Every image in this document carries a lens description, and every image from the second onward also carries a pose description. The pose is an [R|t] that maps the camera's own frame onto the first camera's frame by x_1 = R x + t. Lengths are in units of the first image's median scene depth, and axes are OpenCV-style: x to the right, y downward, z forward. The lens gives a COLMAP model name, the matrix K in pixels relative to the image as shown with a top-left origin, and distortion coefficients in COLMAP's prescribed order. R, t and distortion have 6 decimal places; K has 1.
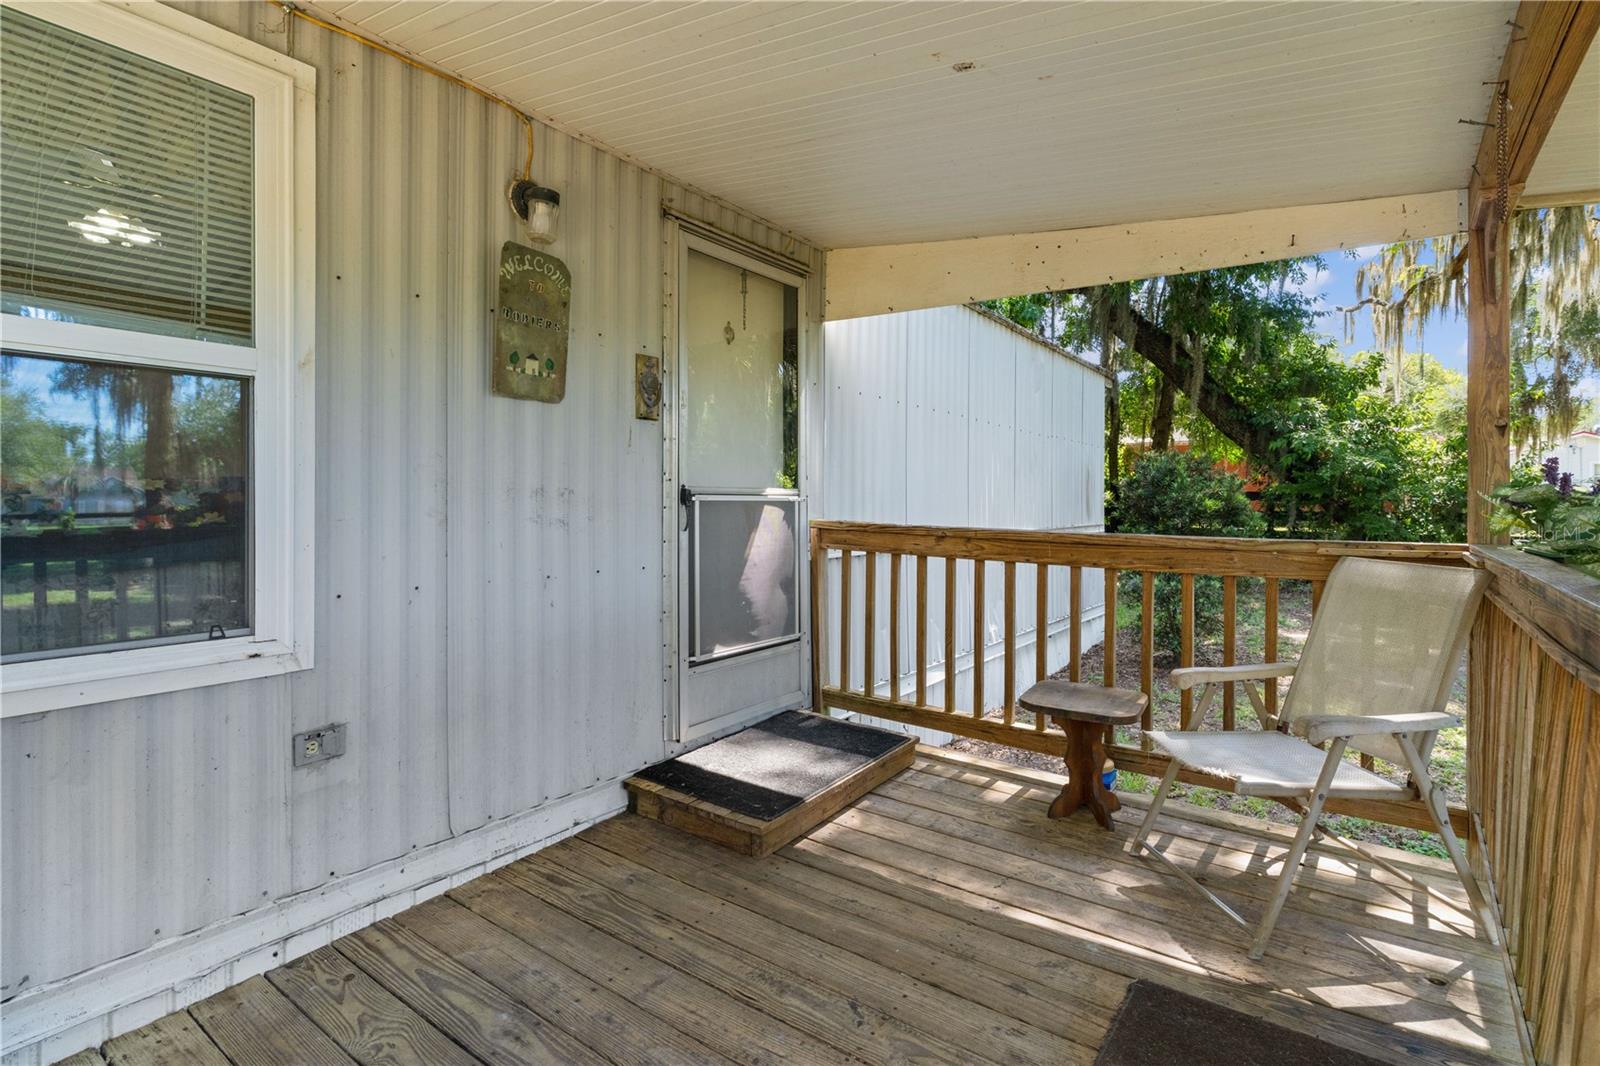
lens RADIAL K [[778.6, 0, 804.9], [0, 778.6, 520.0], [0, 0, 1]] dist [0.001021, 0.000078]
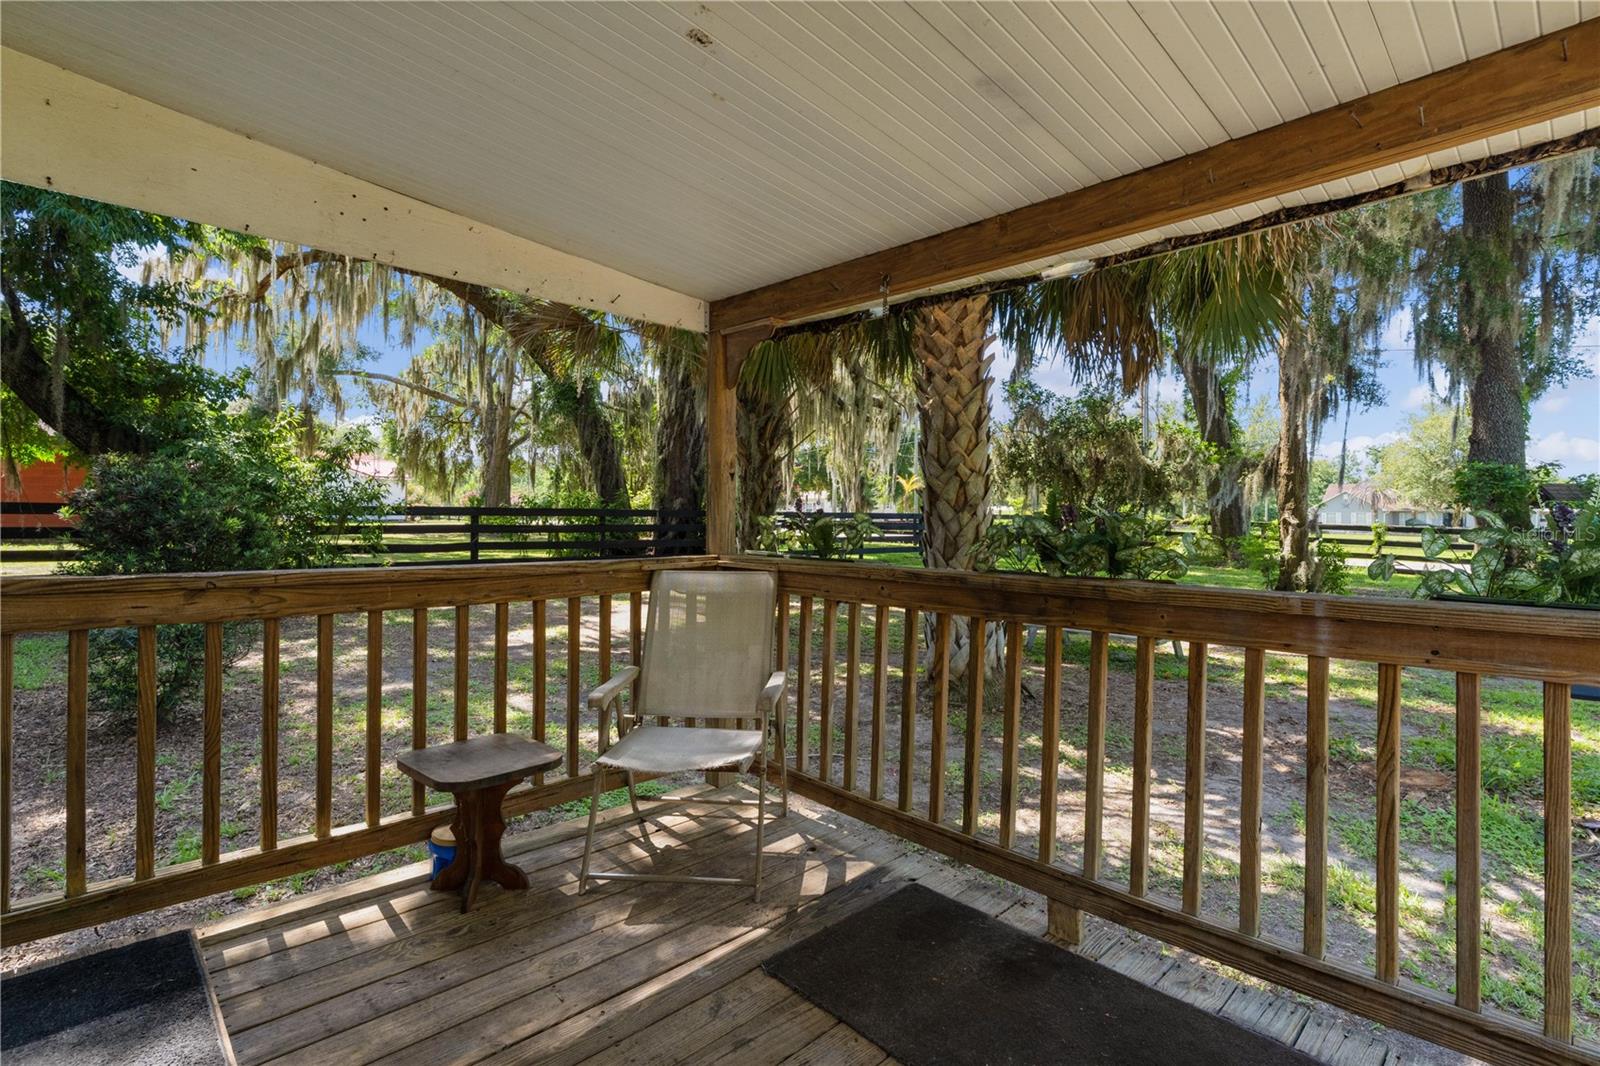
lens RADIAL K [[778.6, 0, 804.6], [0, 778.6, 529.8], [0, 0, 1]] dist [0.001021, 0.000078]
pose [[0.176501, -0.024589, 0.983993, -0.377614], [0.024461, 0.999489, 0.020589, -0.029535], [-0.983996, 0.020436, 0.177013, 0.434743]]
